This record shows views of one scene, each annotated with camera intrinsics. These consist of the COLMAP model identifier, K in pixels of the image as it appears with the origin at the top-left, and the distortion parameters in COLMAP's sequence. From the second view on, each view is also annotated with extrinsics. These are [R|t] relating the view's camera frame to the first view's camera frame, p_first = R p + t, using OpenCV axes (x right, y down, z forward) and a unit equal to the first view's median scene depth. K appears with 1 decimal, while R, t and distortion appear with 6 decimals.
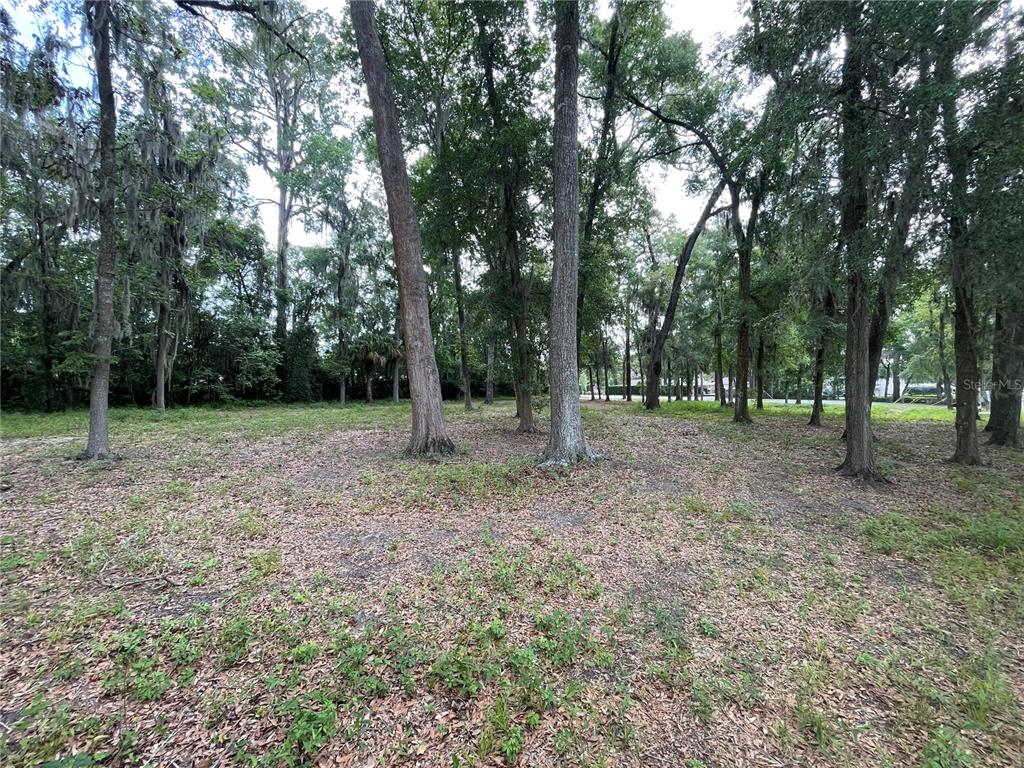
lens RADIAL K [[413.6, 0, 514.0], [0, 413.6, 382.8], [0, 0, 1]] dist [-0.000554, -0.000879]
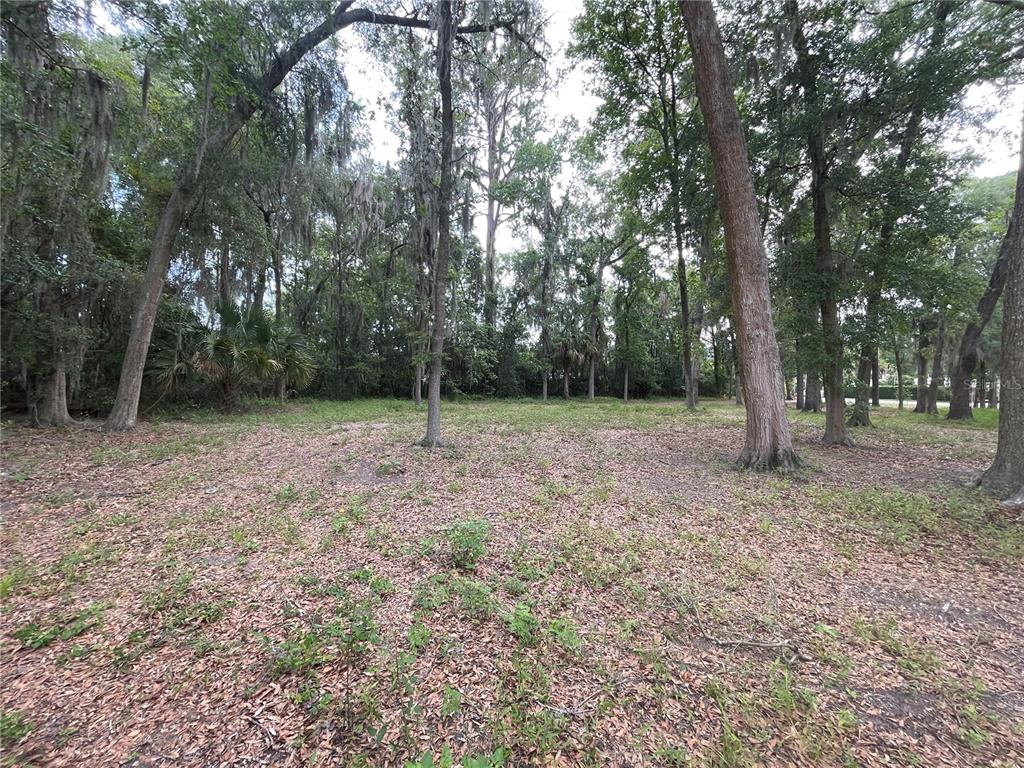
lens RADIAL K [[413.6, 0, 505.1], [0, 413.6, 381.8], [0, 0, 1]] dist [-0.000554, -0.000879]
pose [[0.920067, 0.011843, -0.391581, -0.103118], [-0.010759, 0.999930, 0.004963, 0.001197], [0.391612, -0.000354, 0.920130, 0.013433]]
